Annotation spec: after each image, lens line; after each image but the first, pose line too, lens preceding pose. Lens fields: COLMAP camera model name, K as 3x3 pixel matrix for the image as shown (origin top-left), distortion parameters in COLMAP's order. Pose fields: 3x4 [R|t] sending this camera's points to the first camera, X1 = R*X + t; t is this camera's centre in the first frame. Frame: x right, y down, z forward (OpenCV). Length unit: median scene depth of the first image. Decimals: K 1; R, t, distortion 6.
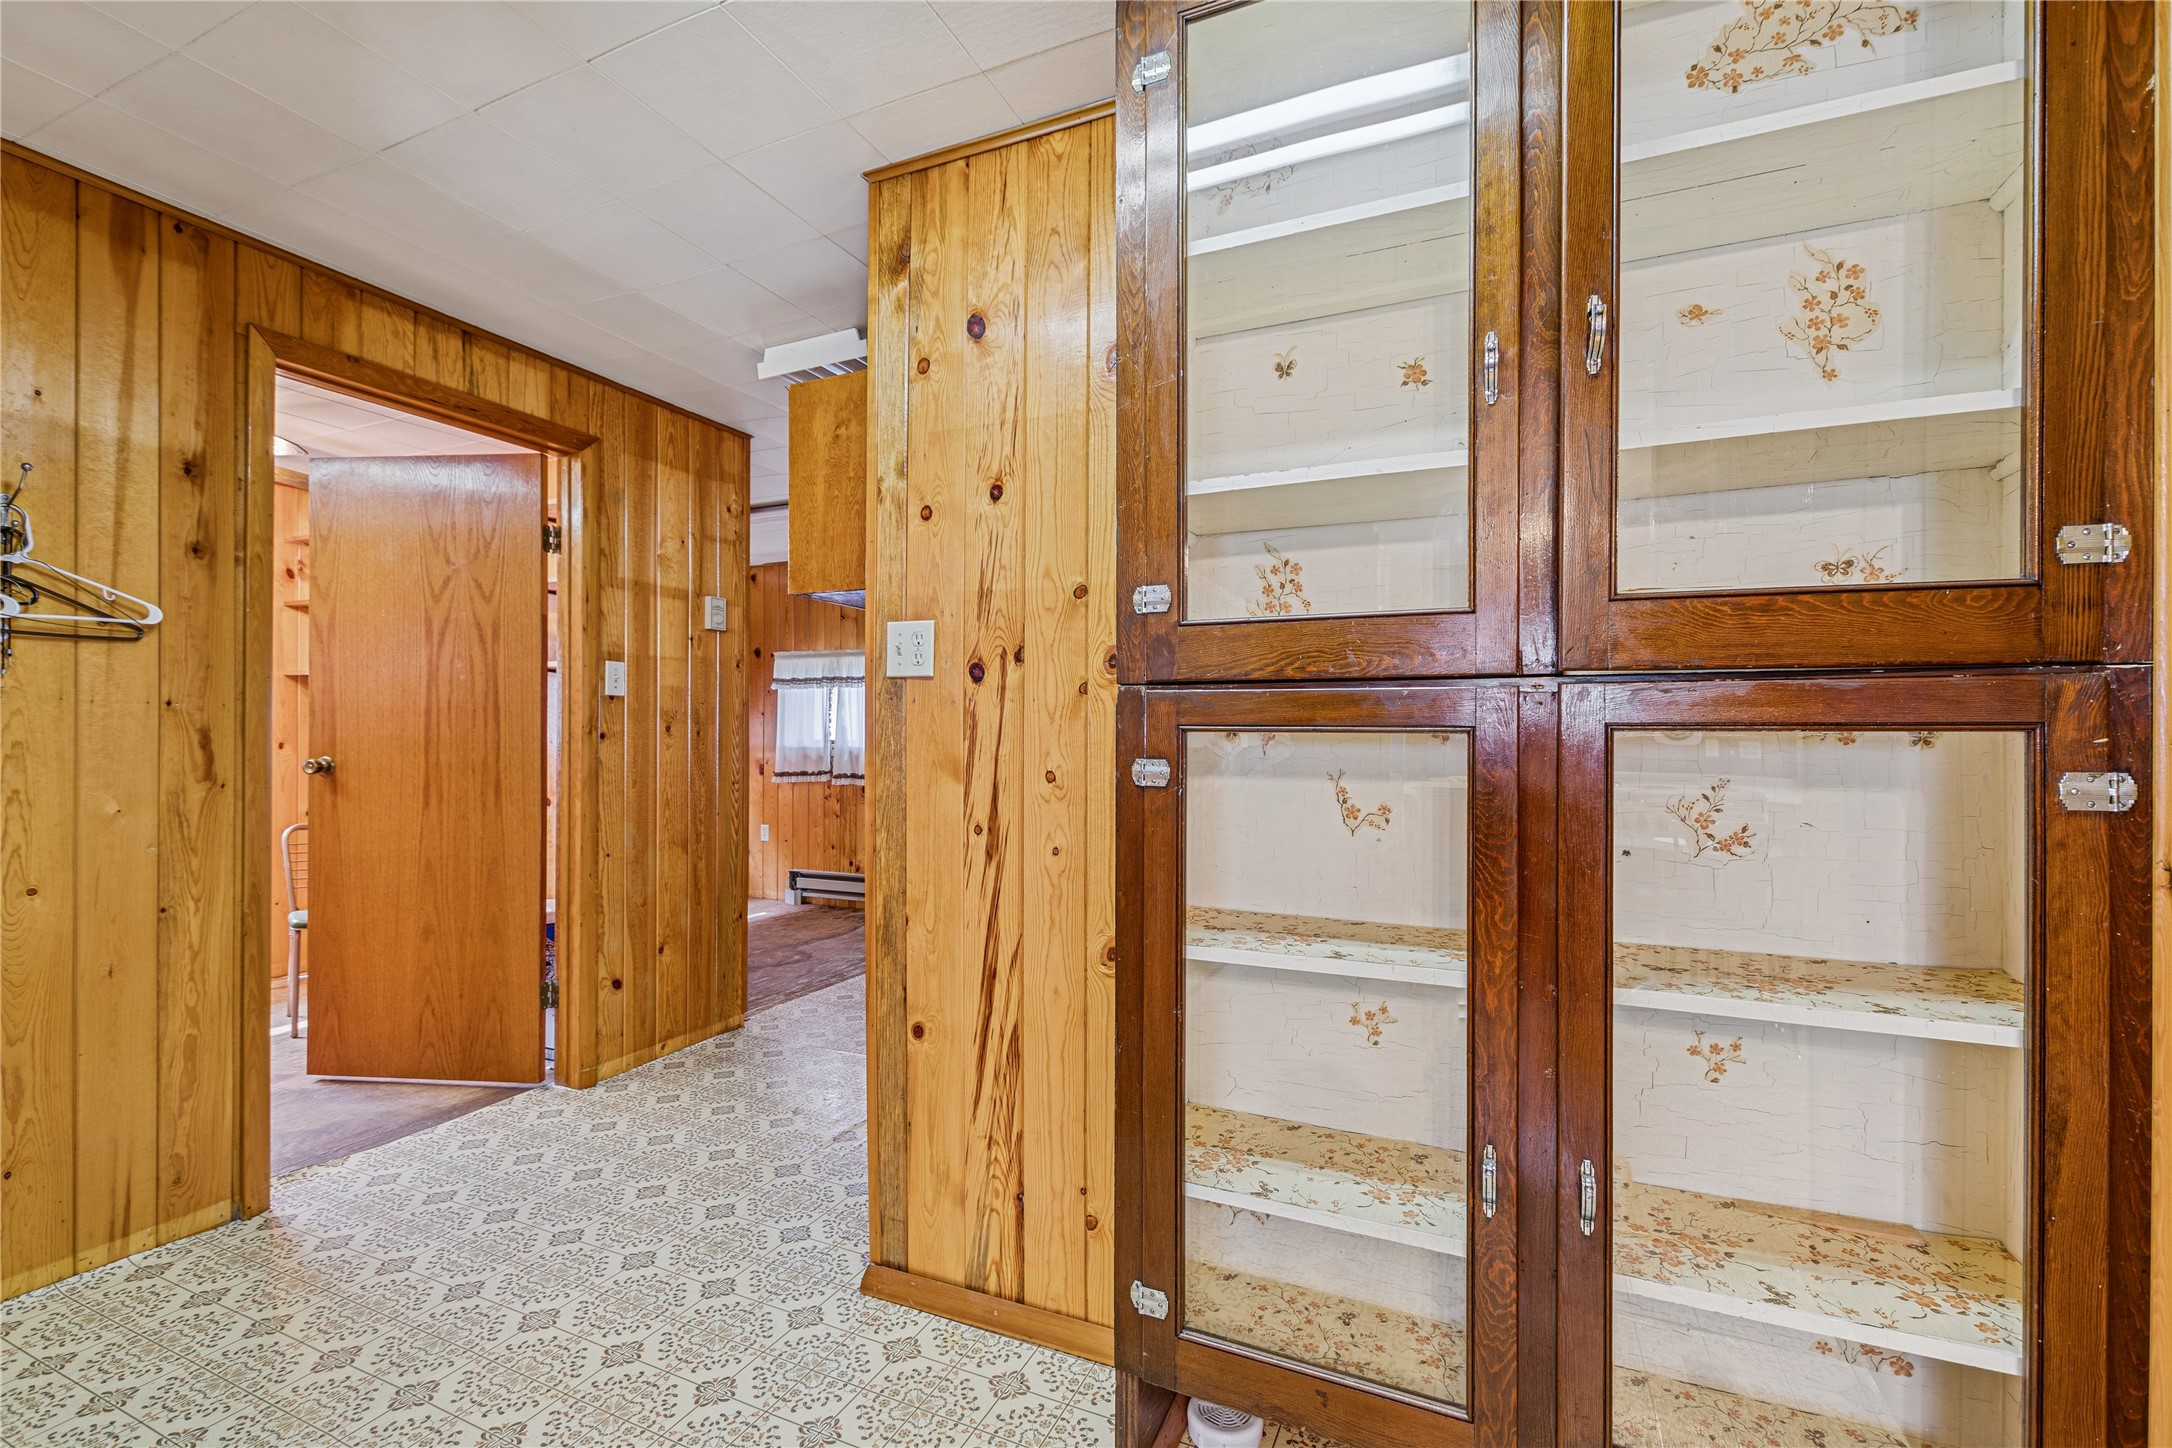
lens RADIAL K [[939.3, 0, 1085.9], [0, 939.3, 742.0], [0, 0, 1]] dist [0.003736, -0.000091]
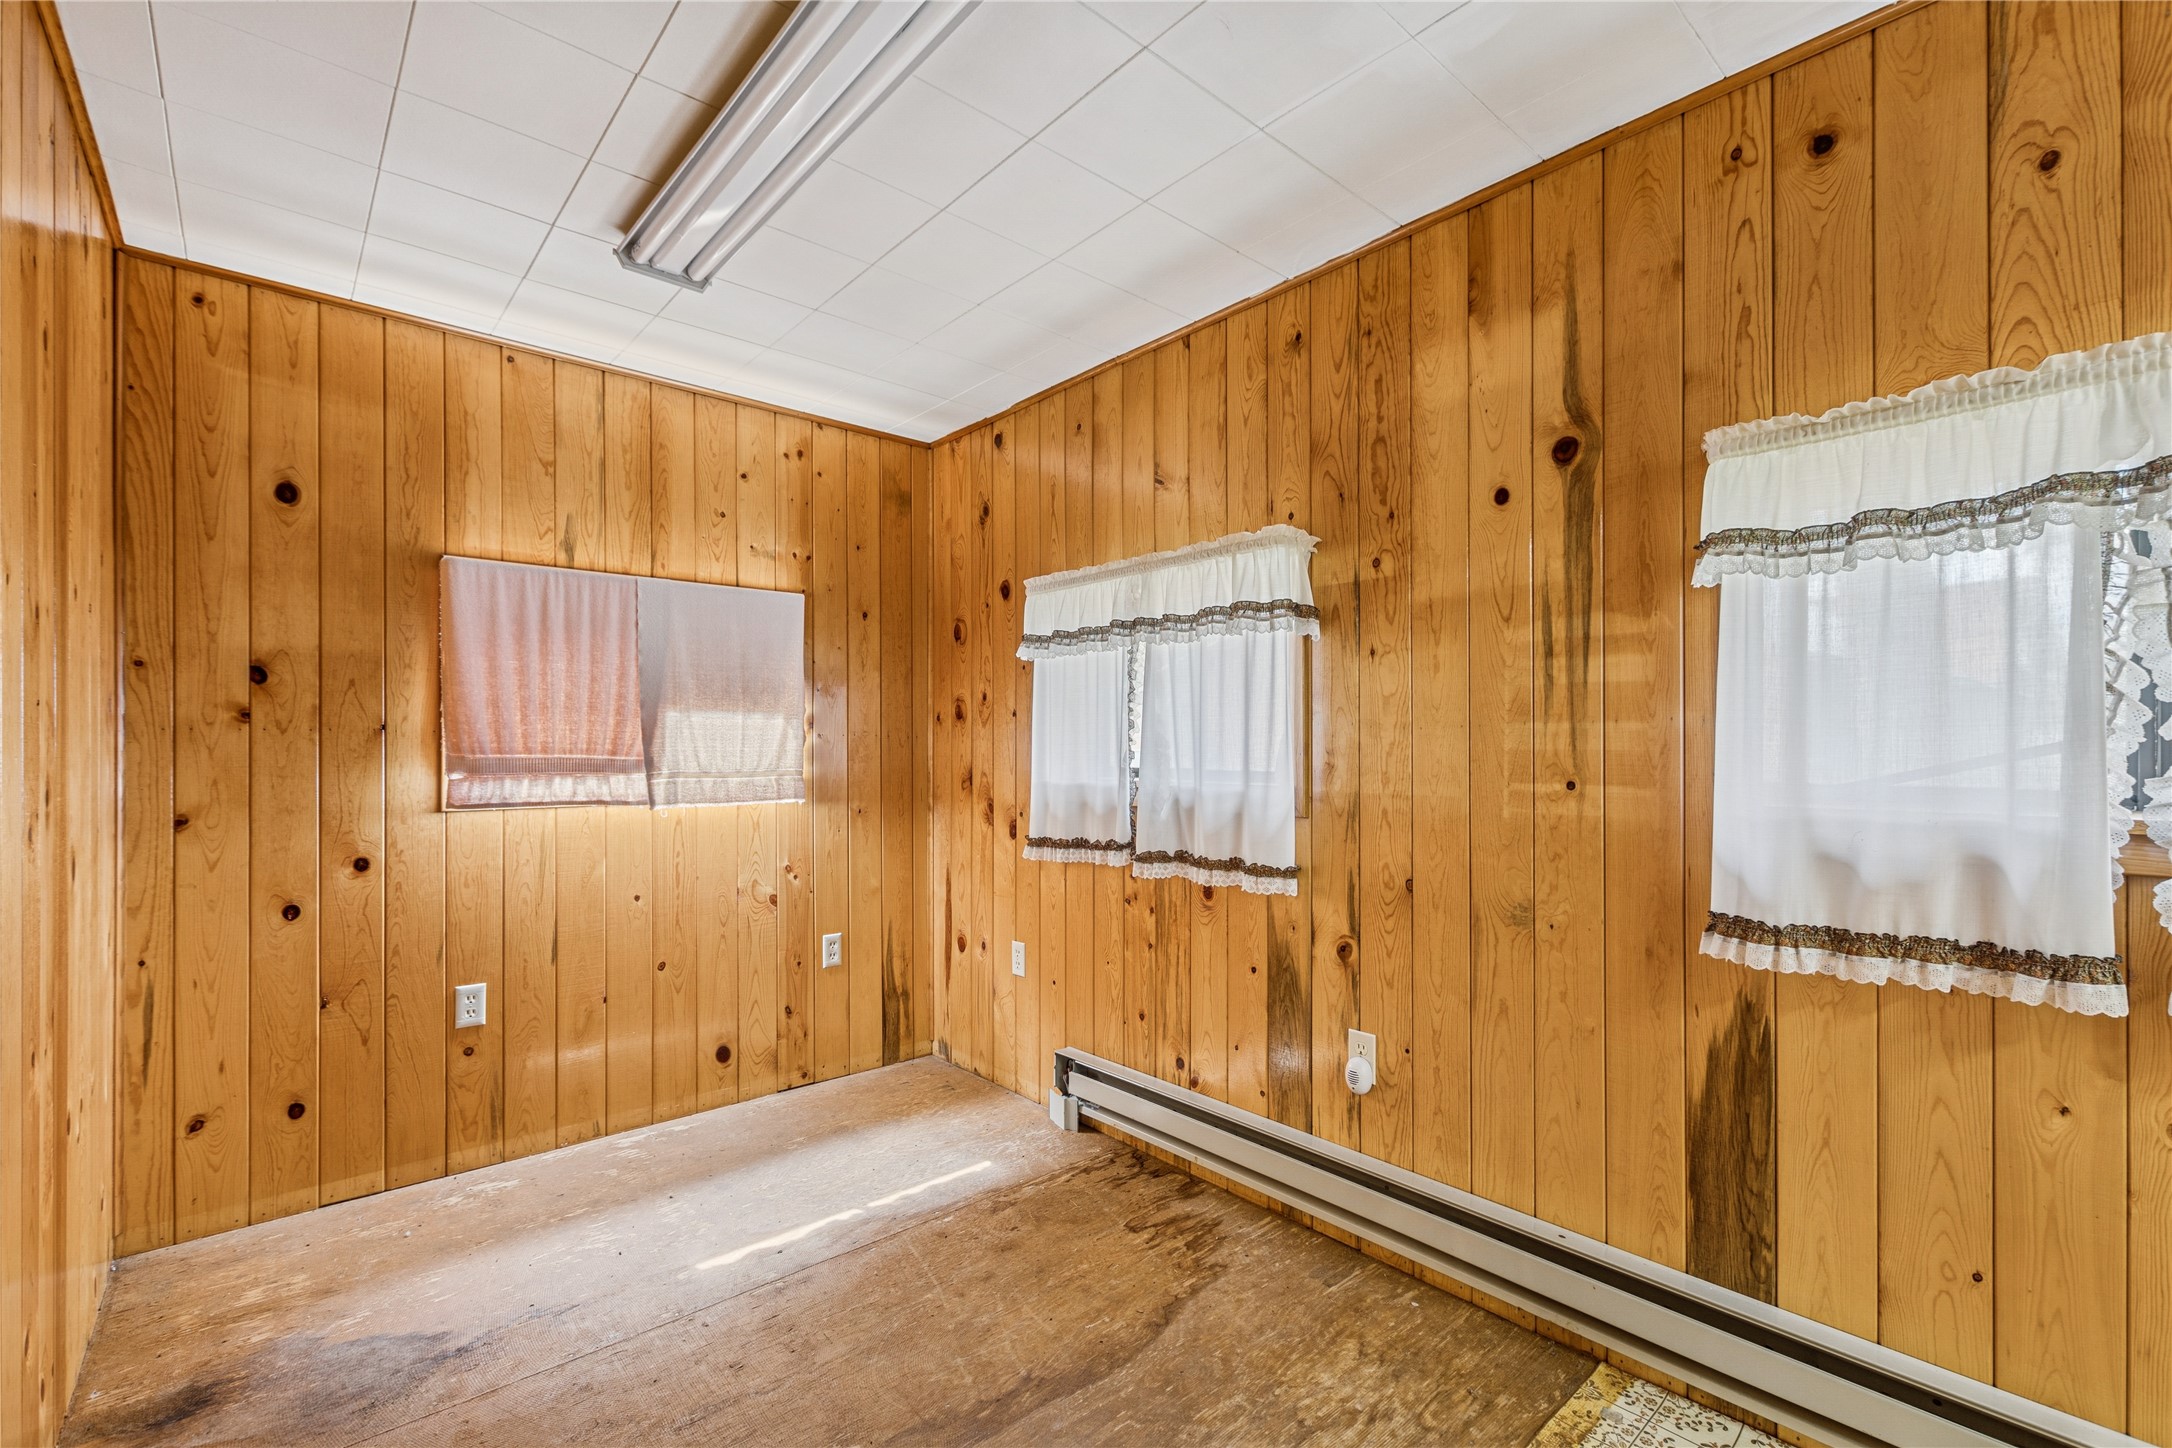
lens RADIAL K [[939.3, 0, 1085.9], [0, 939.3, 742.0], [0, 0, 1]] dist [0.003736, -0.000091]
pose [[0.910226, -0.007126, -0.414051, -0.112467], [0.003203, 0.999943, -0.010169, -0.010192], [0.414100, 0.007930, 0.910197, 0.593826]]
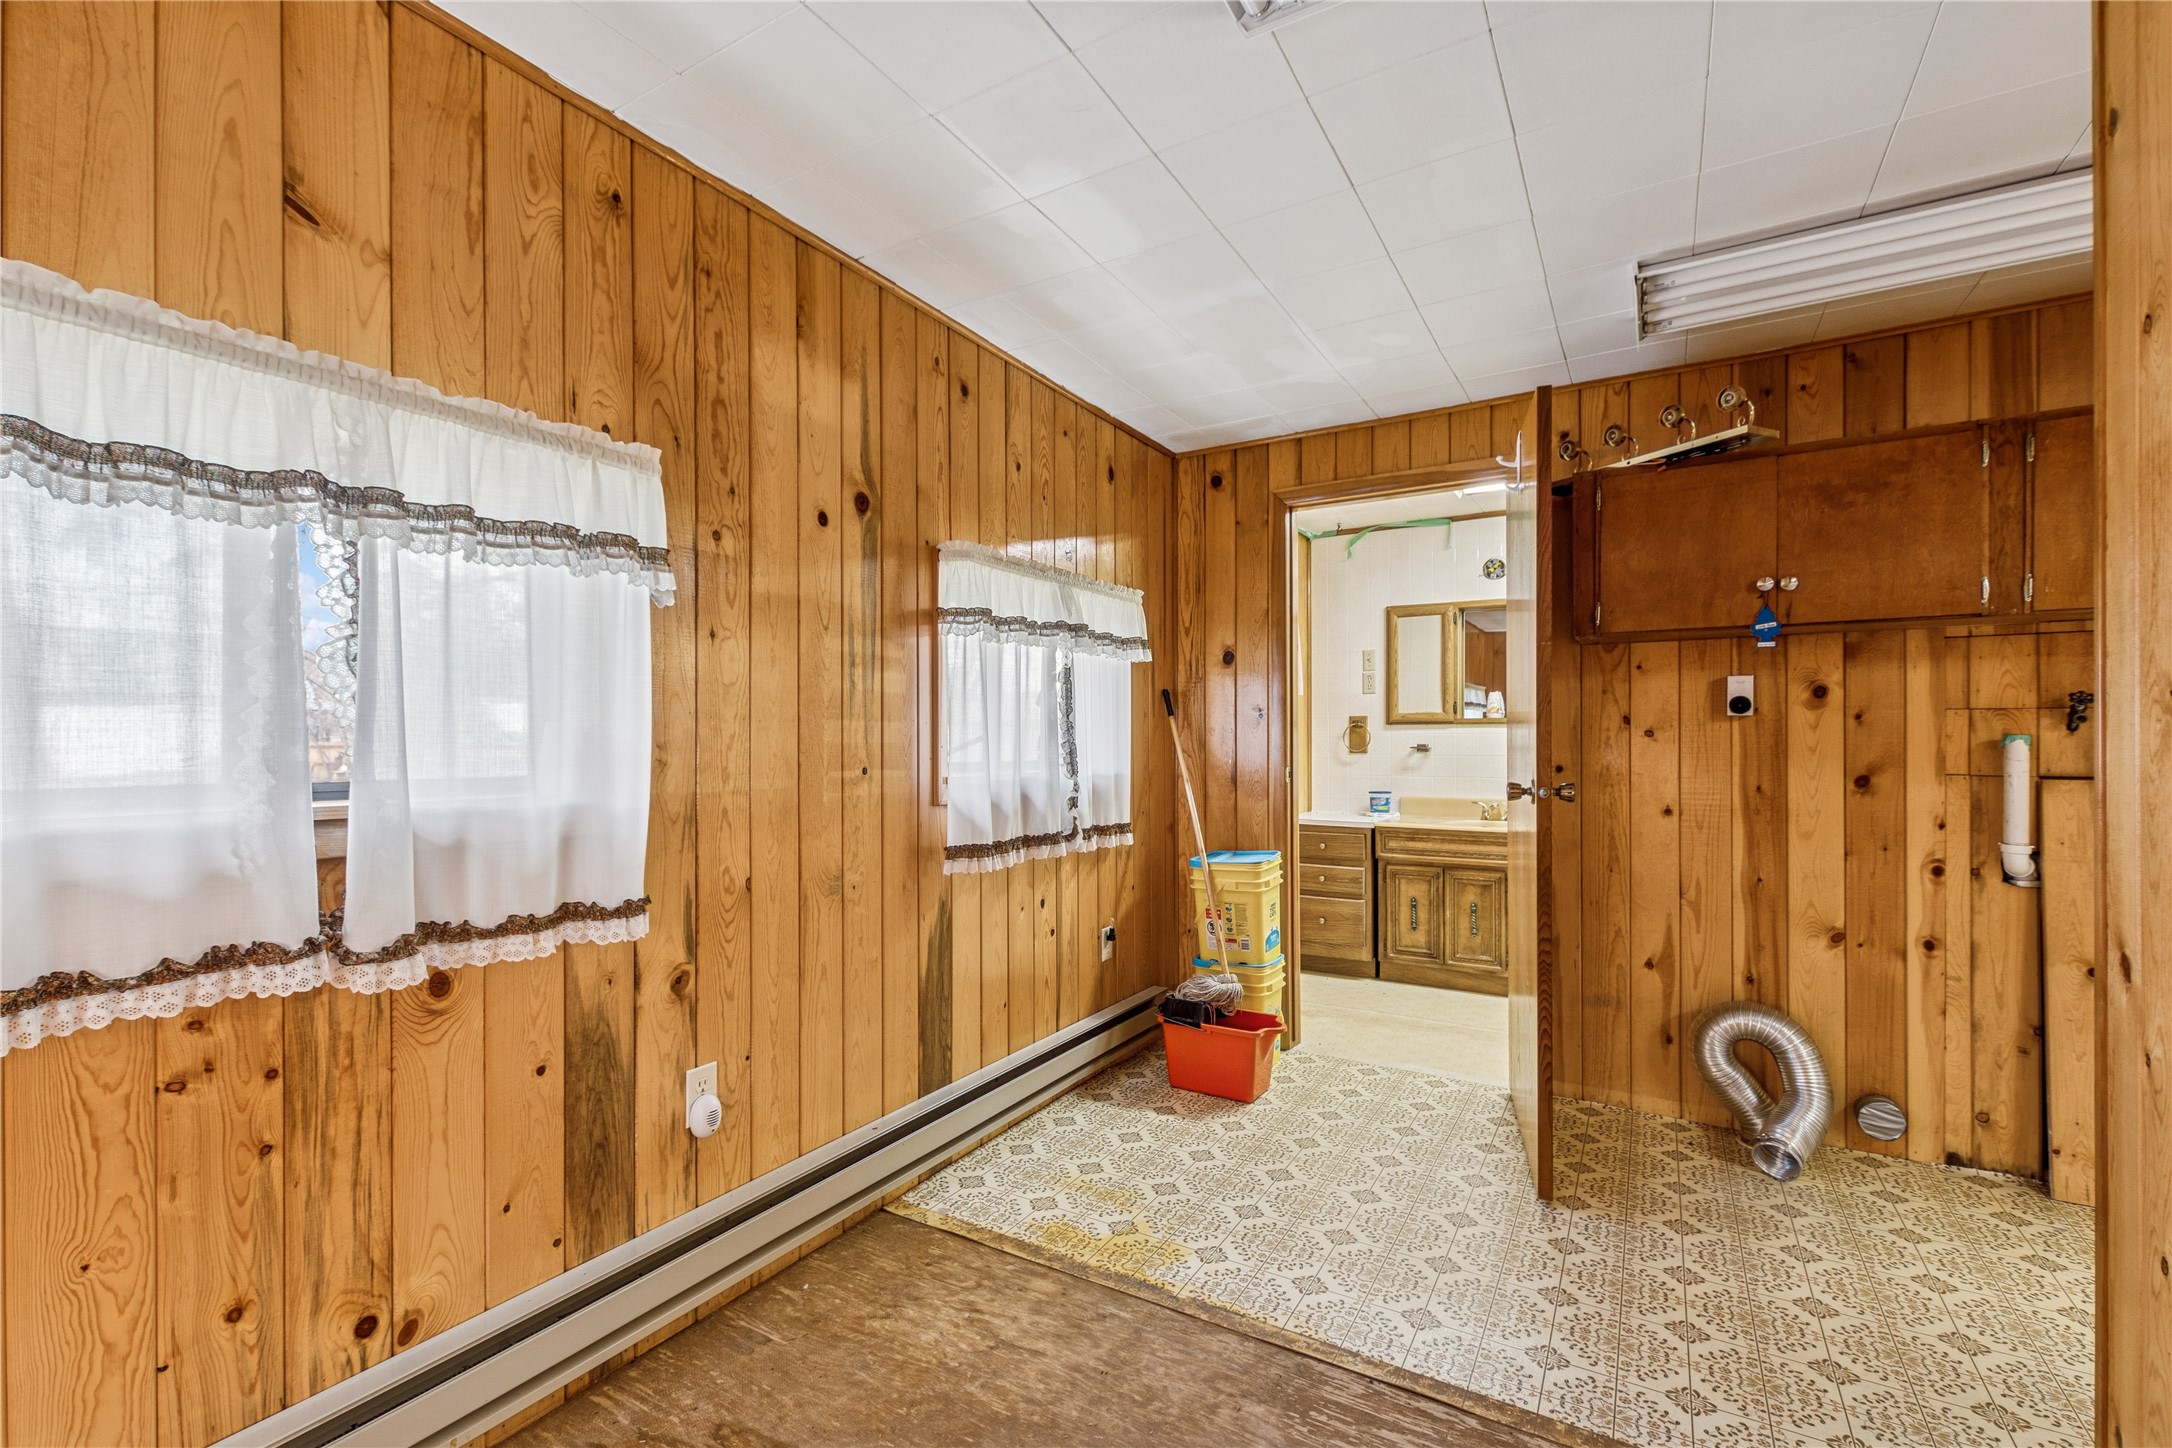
lens RADIAL K [[939.3, 0, 1085.9], [0, 939.3, 742.0], [0, 0, 1]] dist [0.003736, -0.000091]
pose [[0.117225, -0.001701, 0.993104, -0.448887], [0.007870, 0.999969, 0.000783, -0.010131], [-0.993074, 0.007724, 0.117235, 0.792232]]
